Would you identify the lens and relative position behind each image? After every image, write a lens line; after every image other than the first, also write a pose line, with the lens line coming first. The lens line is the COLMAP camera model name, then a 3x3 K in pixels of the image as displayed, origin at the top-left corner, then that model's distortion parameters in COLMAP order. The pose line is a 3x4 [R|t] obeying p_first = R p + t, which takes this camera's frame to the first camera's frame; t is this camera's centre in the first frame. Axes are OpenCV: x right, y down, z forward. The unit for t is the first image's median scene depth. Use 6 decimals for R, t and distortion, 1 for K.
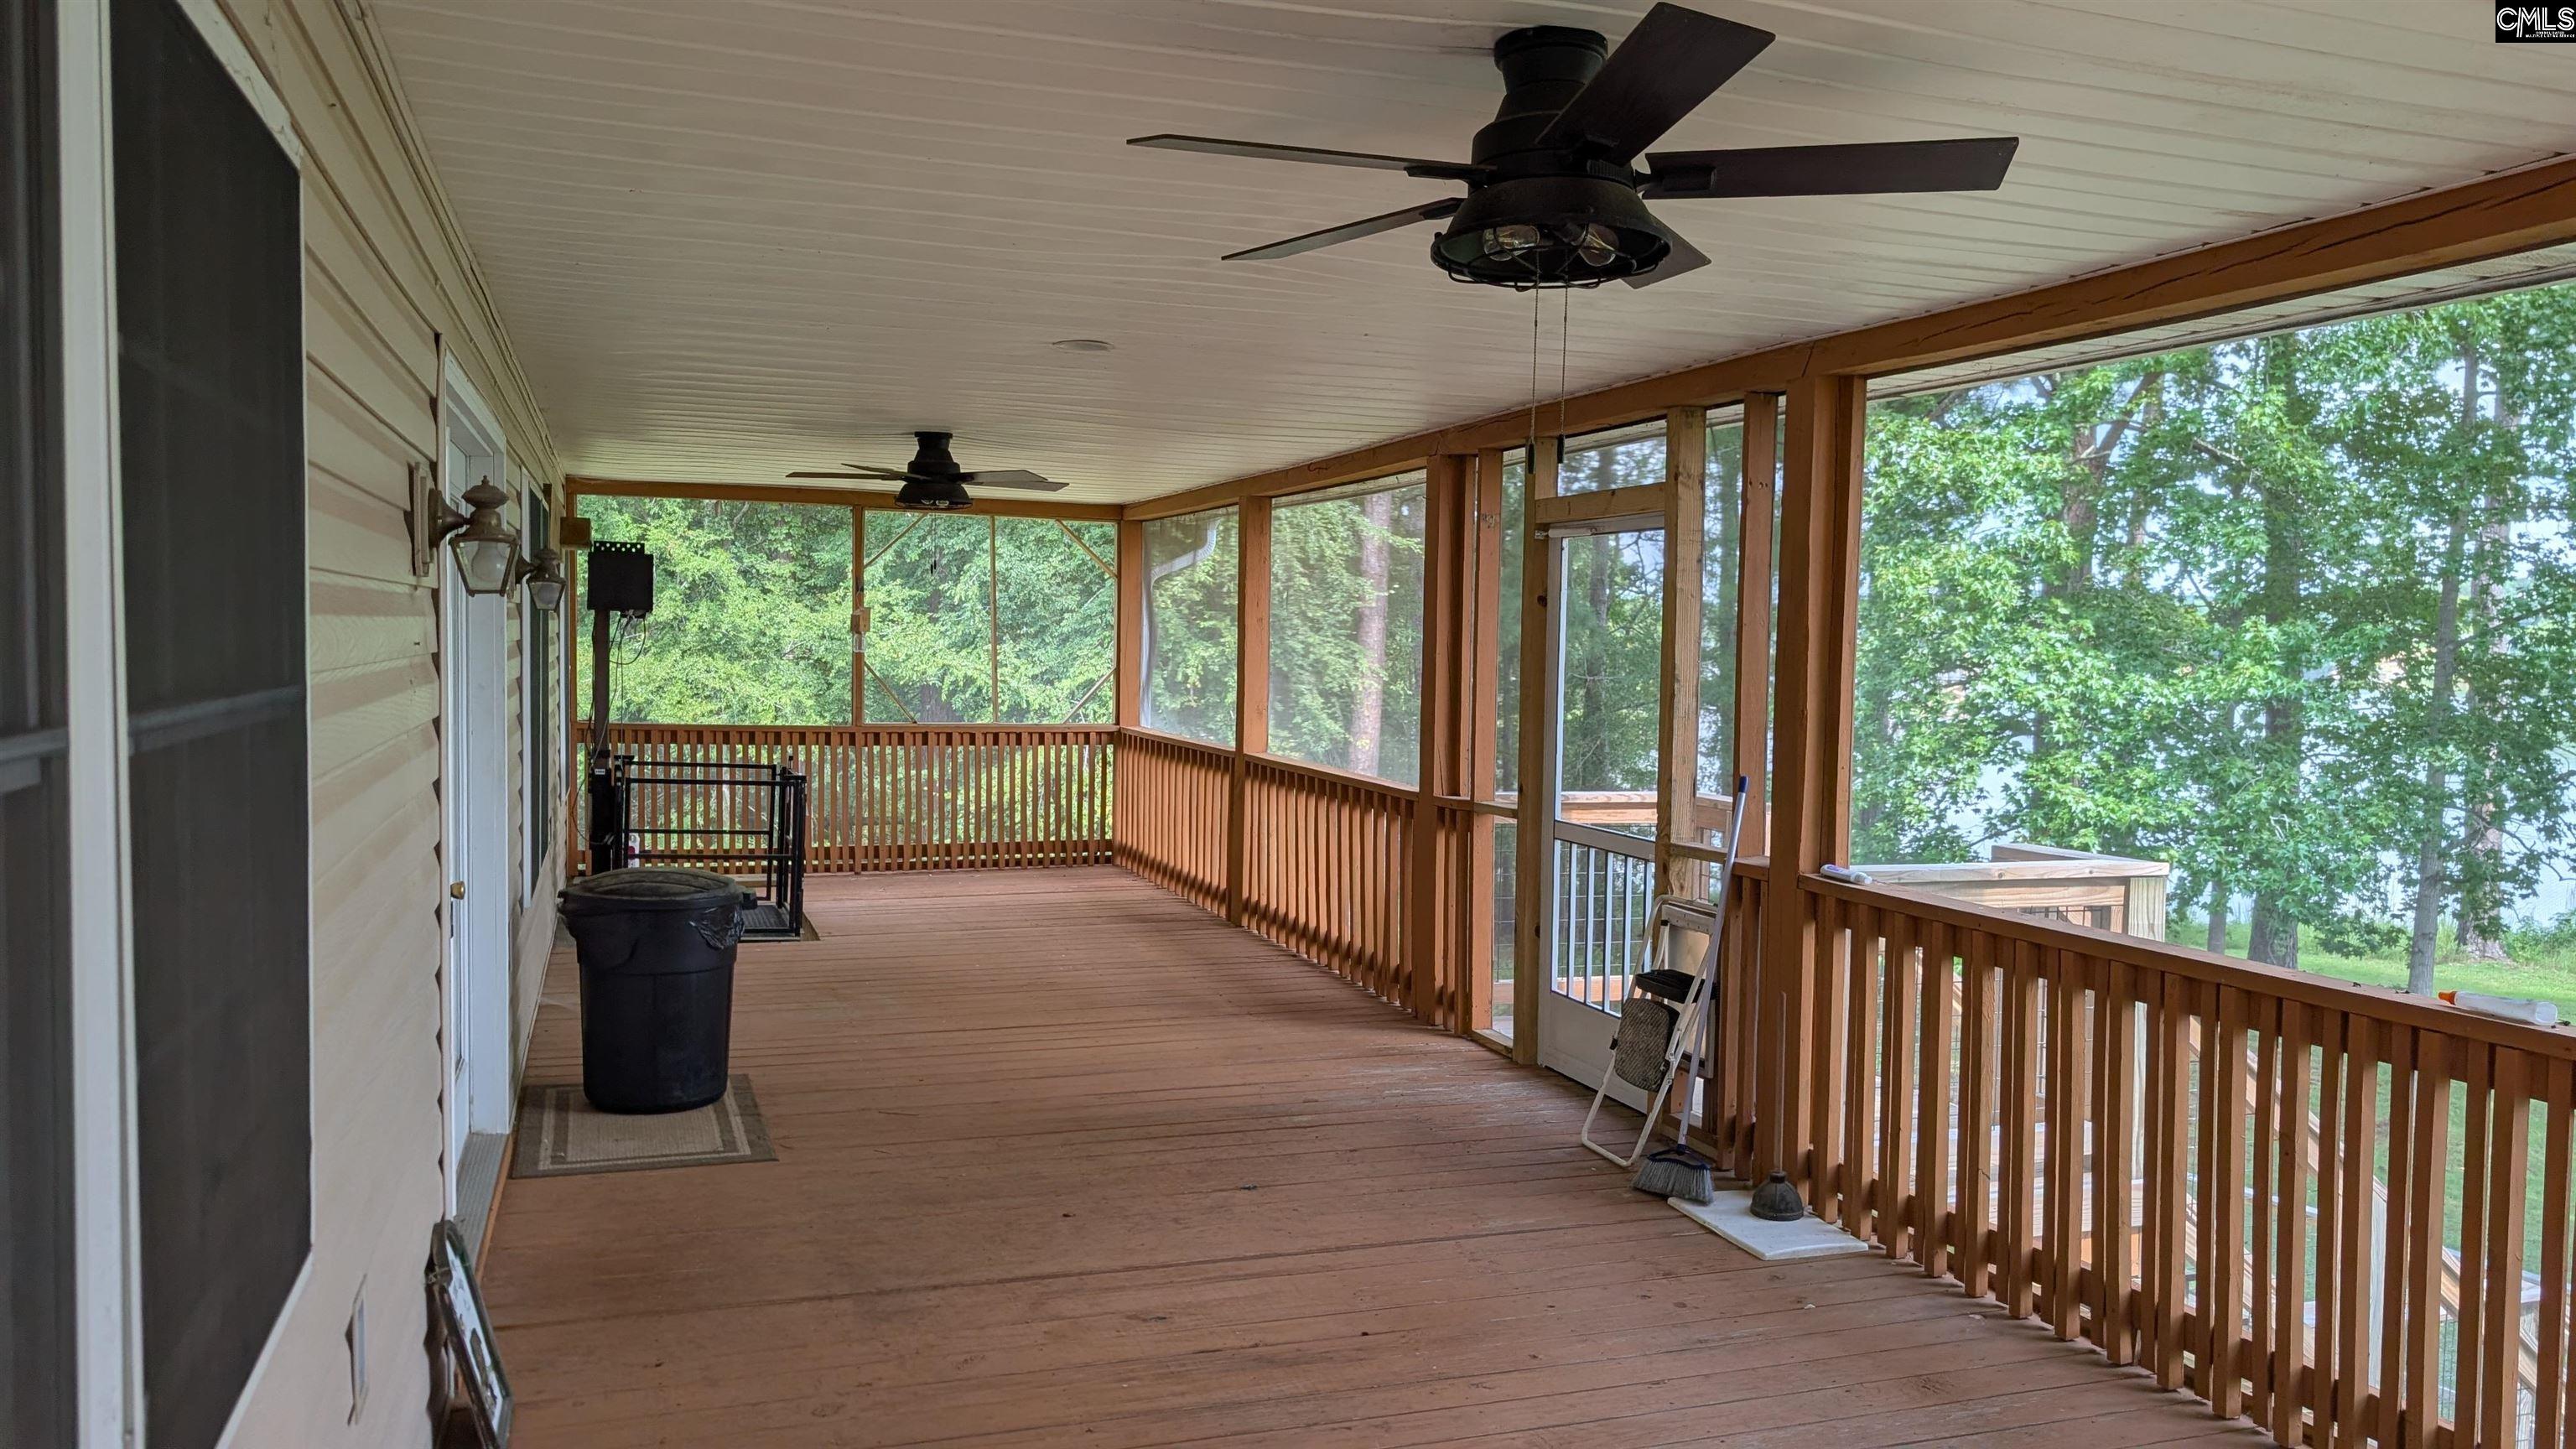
lens RADIAL K [[1890.9, 0, 1279.3], [0, 1890.9, 726.9], [0, 0, 1]] dist [-0.000585, -0.002526]
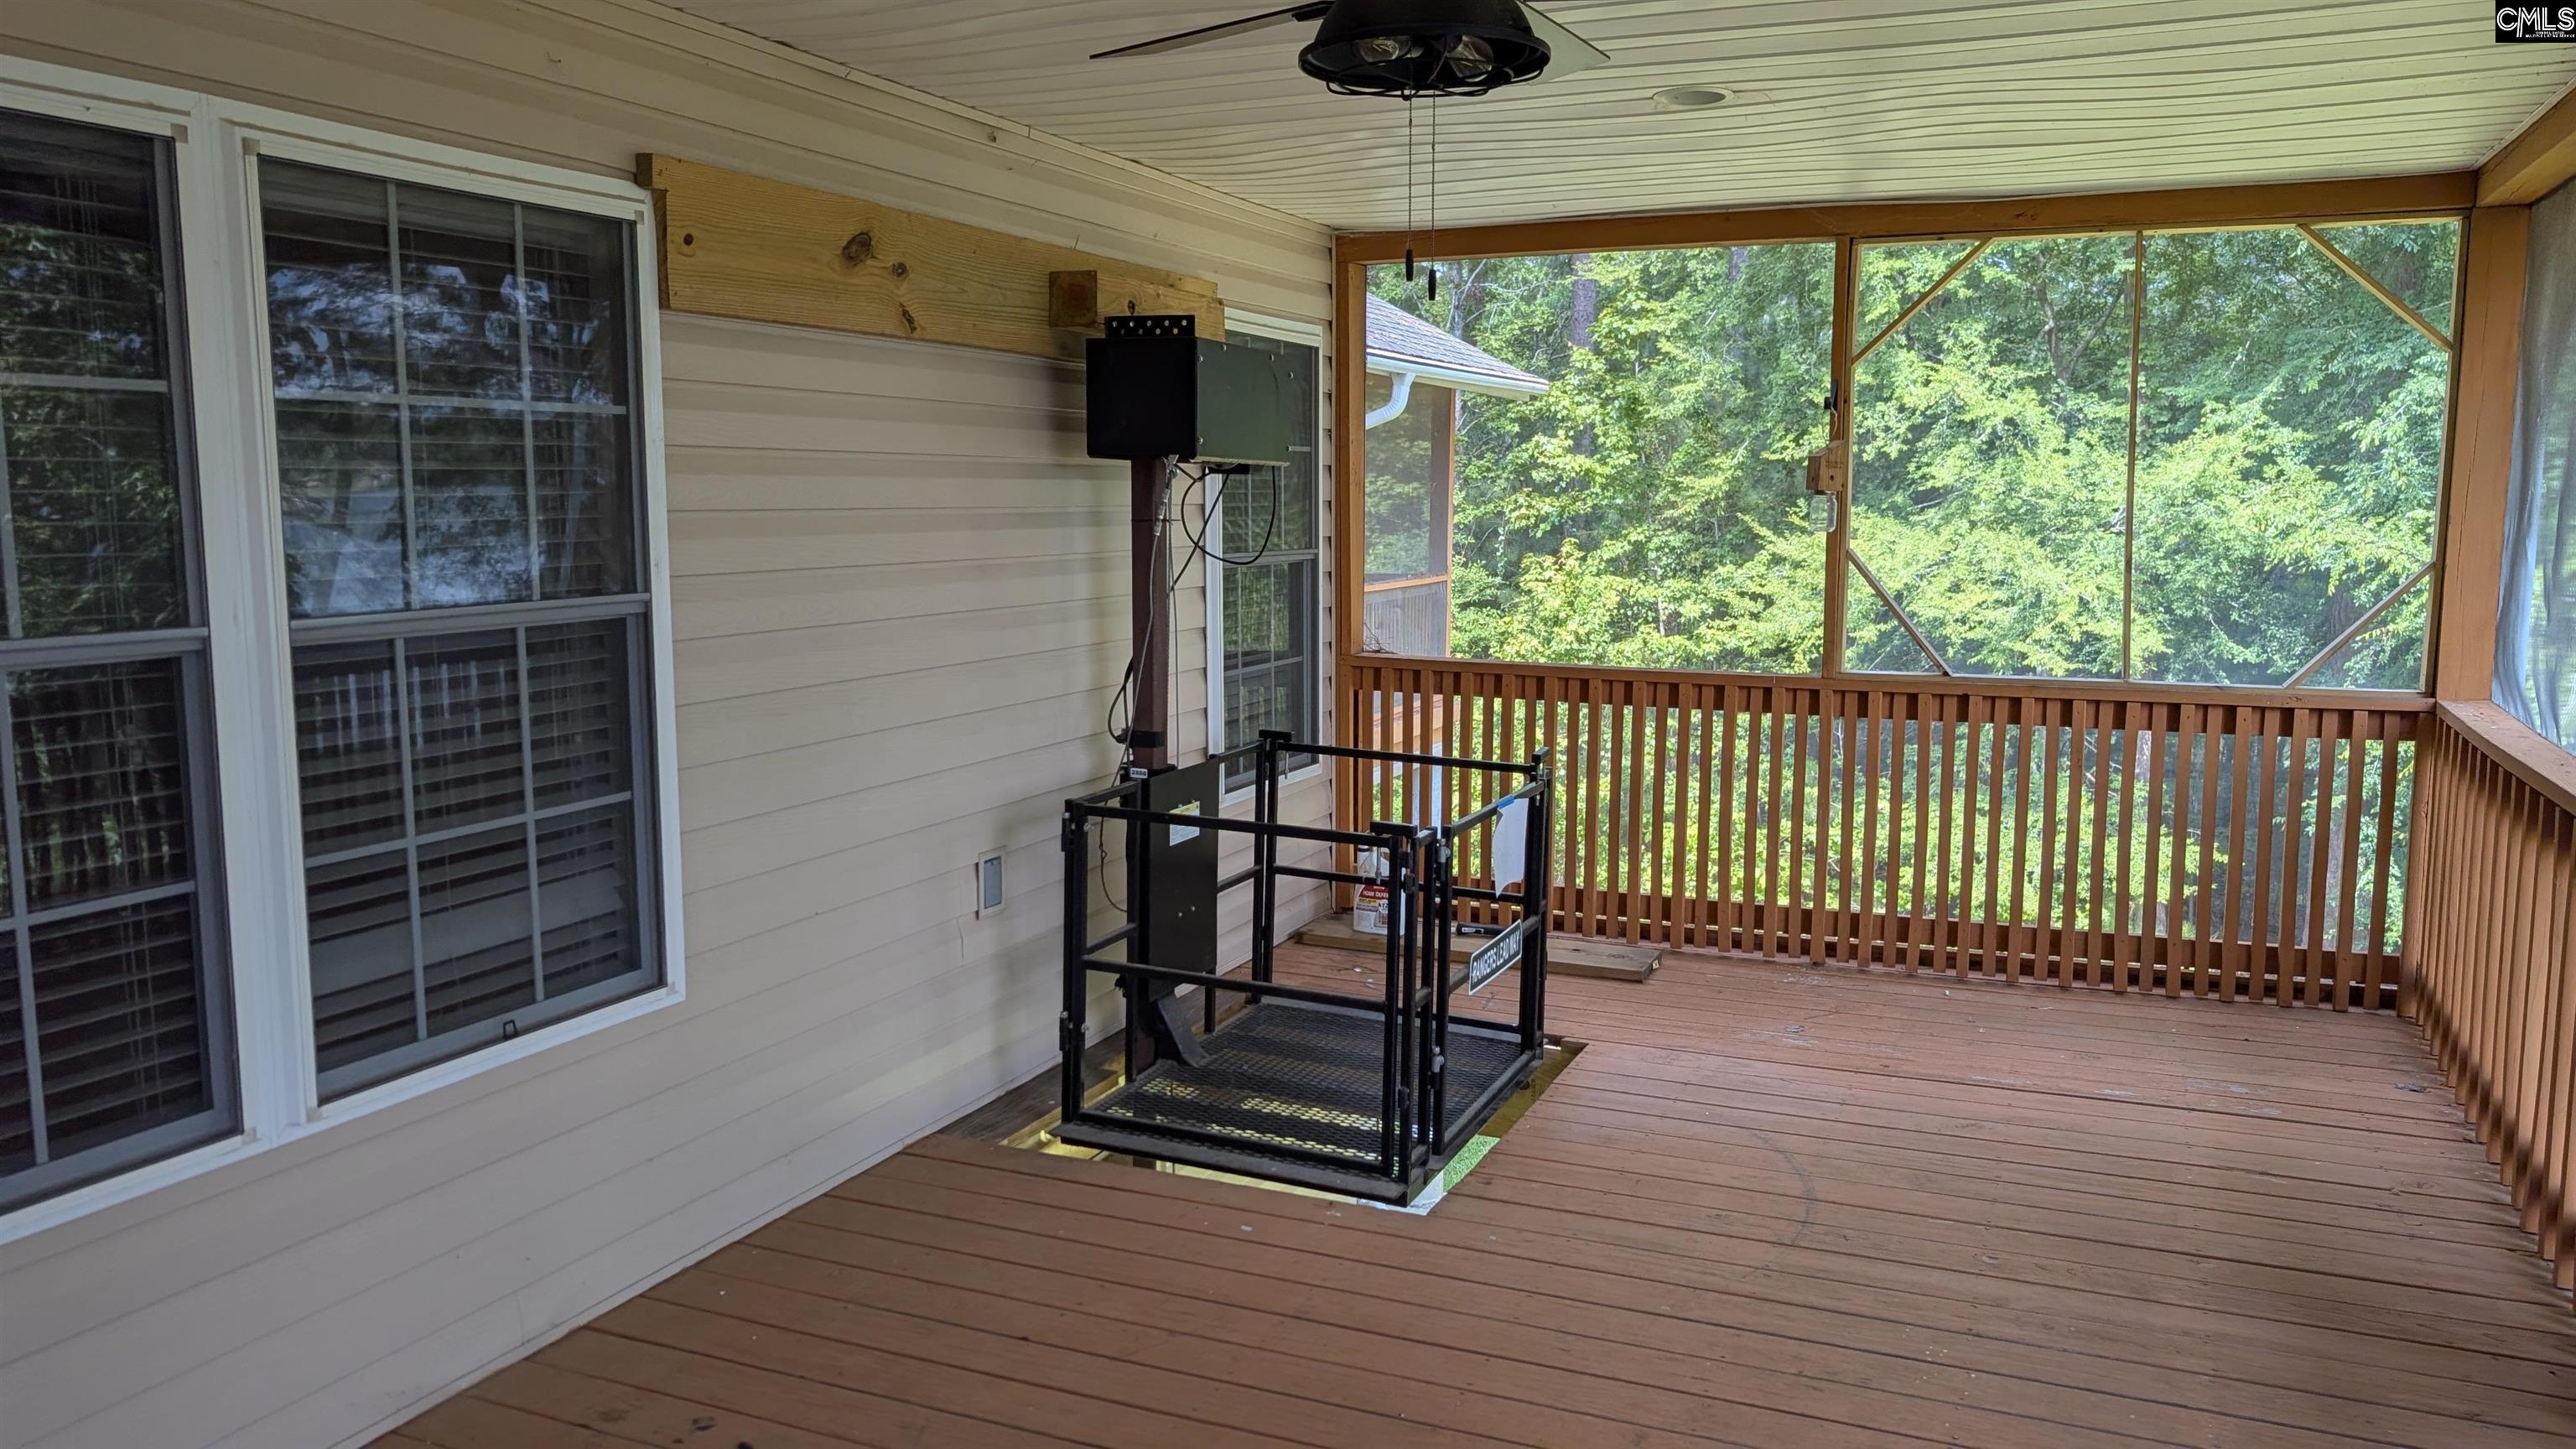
lens RADIAL K [[1890.9, 0, 1284.8], [0, 1890.9, 725.9], [0, 0, 1]] dist [-0.000585, -0.002526]
pose [[0.736491, 0.063827, -0.673430, 0.008404], [-0.017916, 0.997030, 0.074903, -0.014242], [0.676210, -0.043100, 0.735447, 0.326704]]
